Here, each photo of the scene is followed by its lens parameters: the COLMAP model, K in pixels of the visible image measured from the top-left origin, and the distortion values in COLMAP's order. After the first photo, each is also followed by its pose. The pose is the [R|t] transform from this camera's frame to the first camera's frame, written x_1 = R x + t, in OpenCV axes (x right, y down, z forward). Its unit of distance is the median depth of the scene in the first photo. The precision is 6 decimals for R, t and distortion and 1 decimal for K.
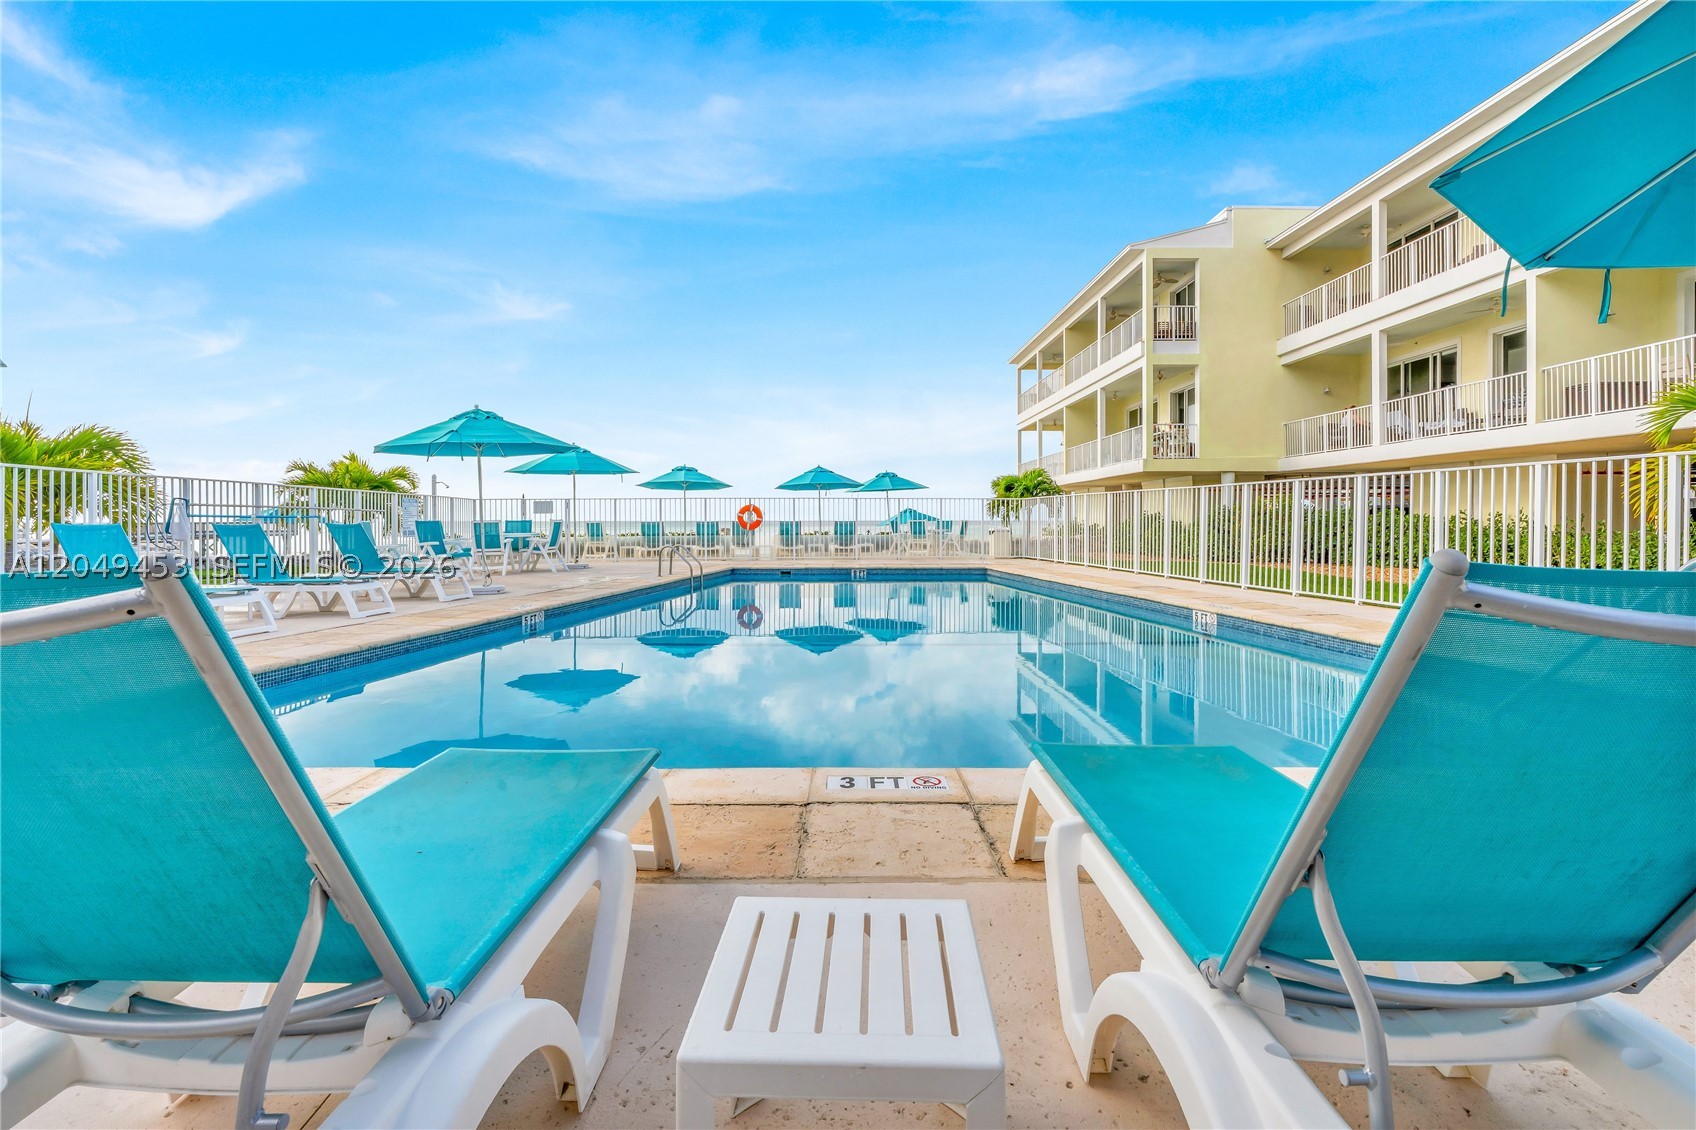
lens RADIAL K [[748.0, 0, 823.0], [0, 748.0, 532.0], [0, 0, 1]] dist [-0.017390, -0.000250]
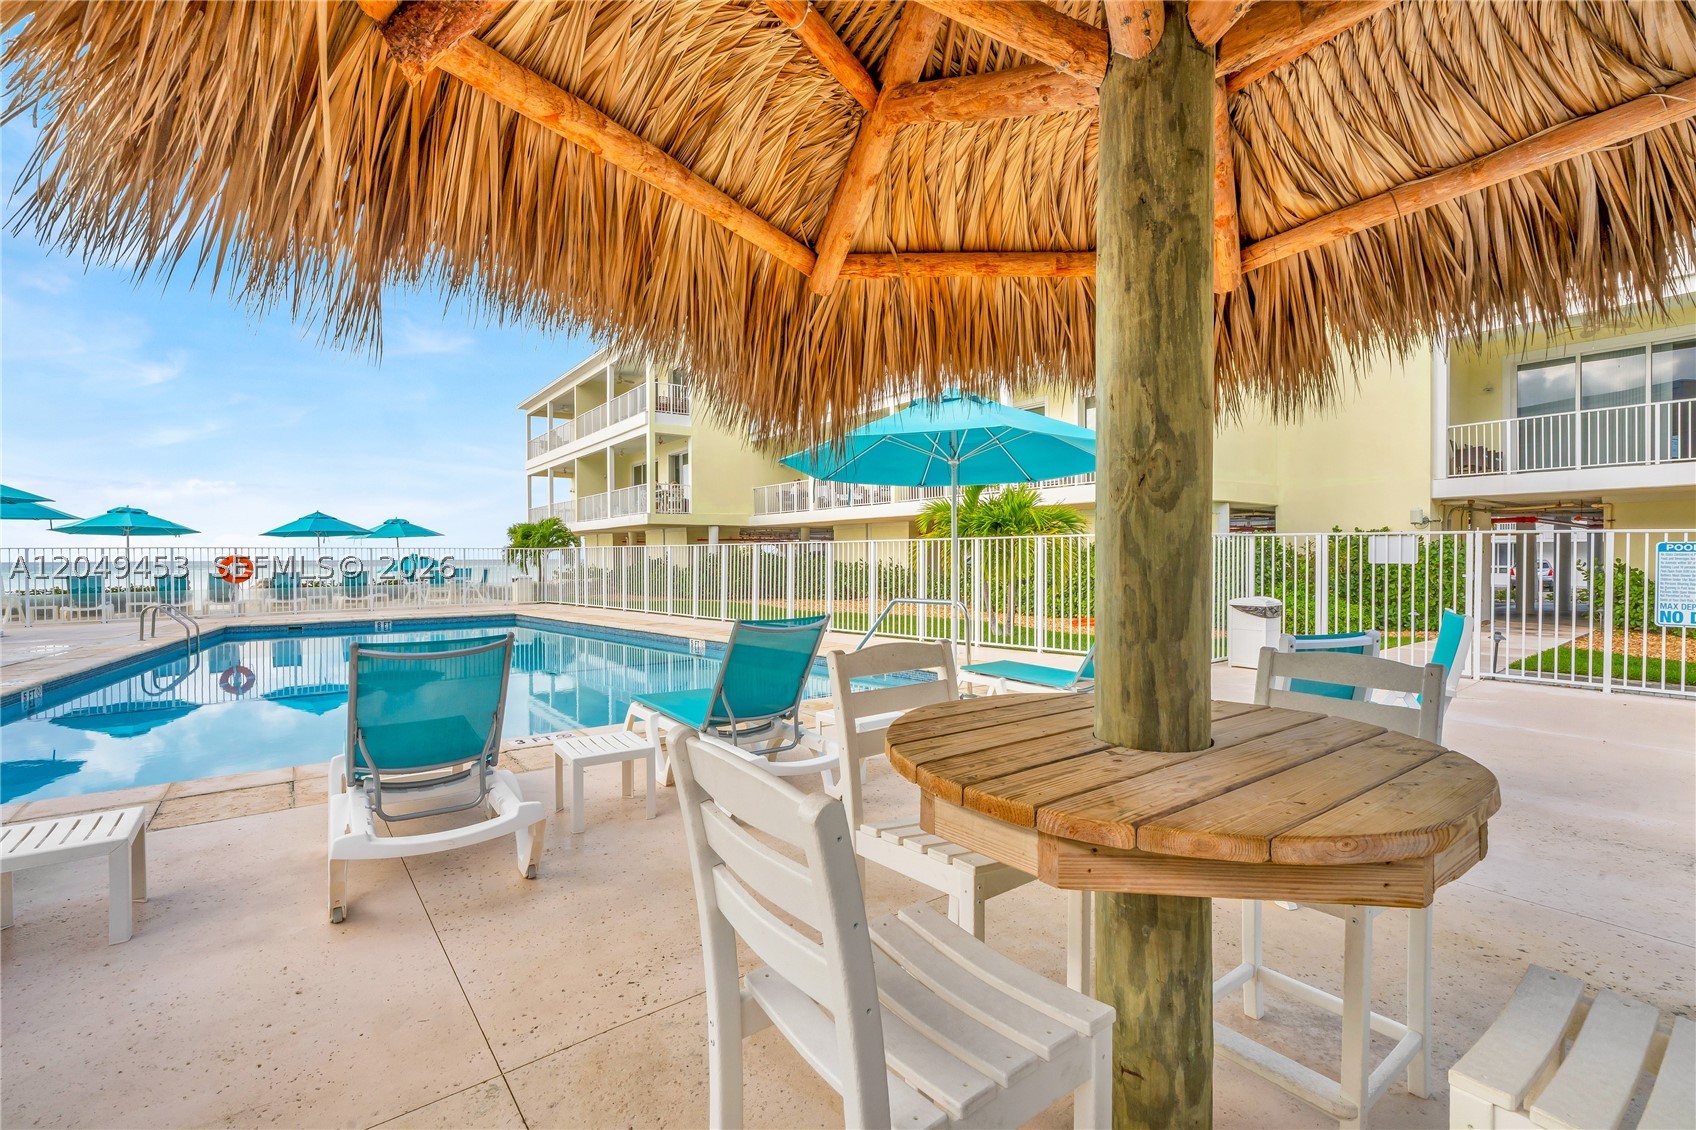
lens RADIAL K [[766.8, 0, 848.0], [0, 766.8, 565.0], [0, 0, 1]] dist [-0.000160, -0.000063]
pose [[0.784413, -0.006489, 0.620204, -0.073771], [0.009545, 0.999953, -0.001610, -0.012617], [-0.620165, 0.007183, 0.784439, -0.143342]]
